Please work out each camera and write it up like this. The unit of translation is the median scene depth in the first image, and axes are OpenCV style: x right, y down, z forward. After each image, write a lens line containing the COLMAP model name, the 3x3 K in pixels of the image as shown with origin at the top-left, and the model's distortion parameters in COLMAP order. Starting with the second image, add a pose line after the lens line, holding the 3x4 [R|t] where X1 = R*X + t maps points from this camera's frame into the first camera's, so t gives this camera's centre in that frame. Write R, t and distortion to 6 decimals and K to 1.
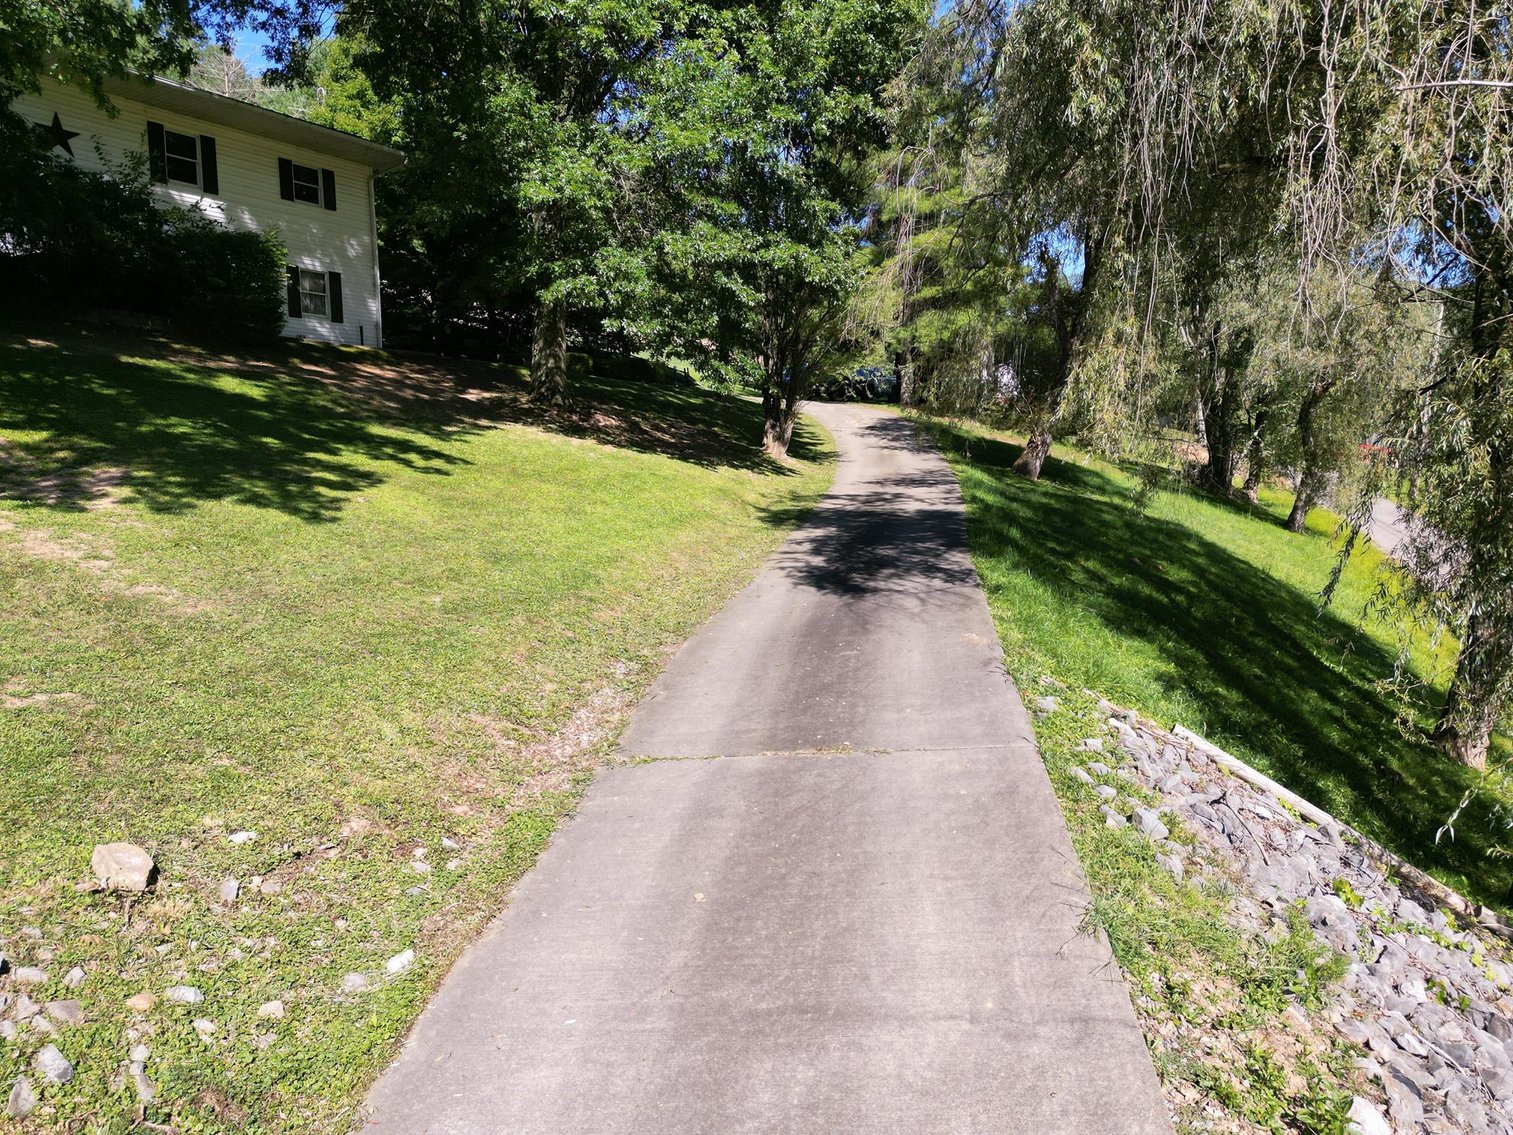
lens RADIAL K [[1066.5, 0, 729.4], [0, 1066.5, 598.2], [0, 0, 1]] dist [0.045509, -0.043218]
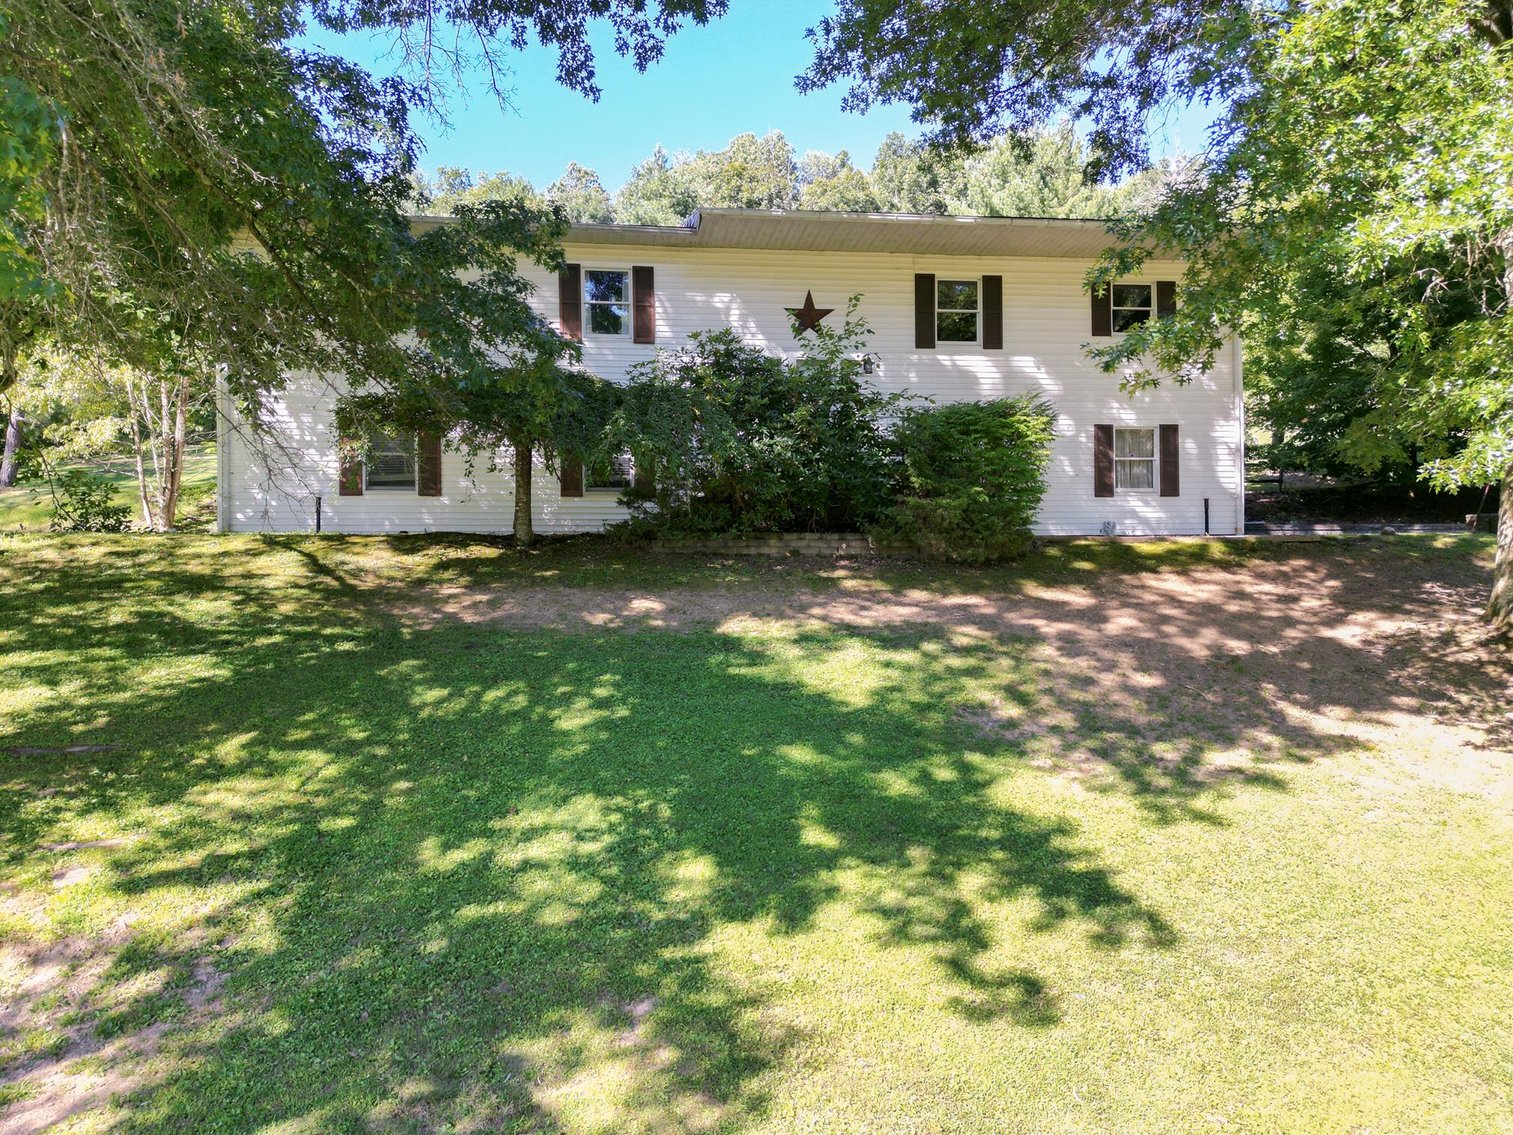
lens RADIAL K [[1066.5, 0, 729.4], [0, 1066.5, 598.2], [0, 0, 1]] dist [0.045509, -0.043218]
pose [[0.639731, 0.005626, -0.768578, -0.025744], [-0.085223, 0.994326, -0.063658, -0.142644], [0.763860, 0.106224, 0.636581, 0.412558]]
